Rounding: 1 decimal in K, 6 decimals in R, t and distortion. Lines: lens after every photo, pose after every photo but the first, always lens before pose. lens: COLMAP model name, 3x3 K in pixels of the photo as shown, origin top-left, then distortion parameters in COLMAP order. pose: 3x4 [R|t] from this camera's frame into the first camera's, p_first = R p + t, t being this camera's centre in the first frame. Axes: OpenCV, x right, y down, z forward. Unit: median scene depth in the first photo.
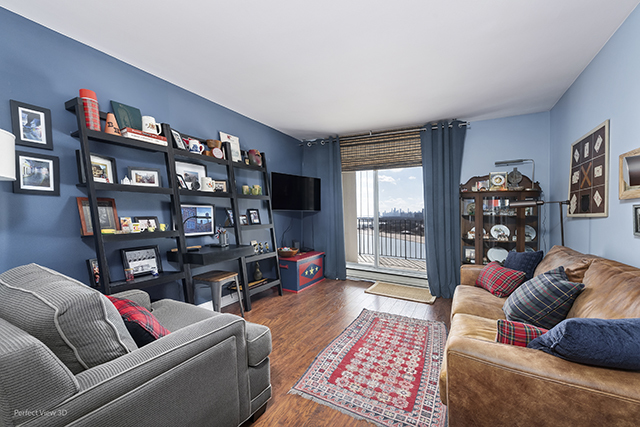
lens RADIAL K [[250.3, 0, 320.0], [0, 250.3, 213.5], [0, 0, 1]] dist [0.000799, 0.000236]
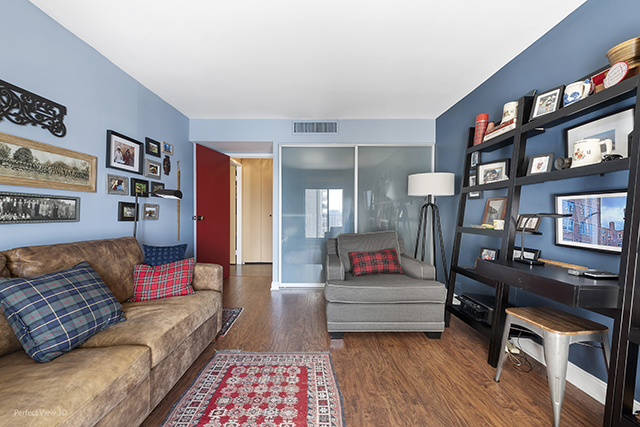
lens RADIAL K [[250.3, 0, 320.0], [0, 250.3, 213.5], [0, 0, 1]] dist [0.000799, 0.000236]
pose [[-0.866850, -0.003570, -0.498556, 0.490710], [-0.003737, 0.999993, -0.000663, 0.029909], [0.498555, 0.001289, -0.866857, 1.873773]]
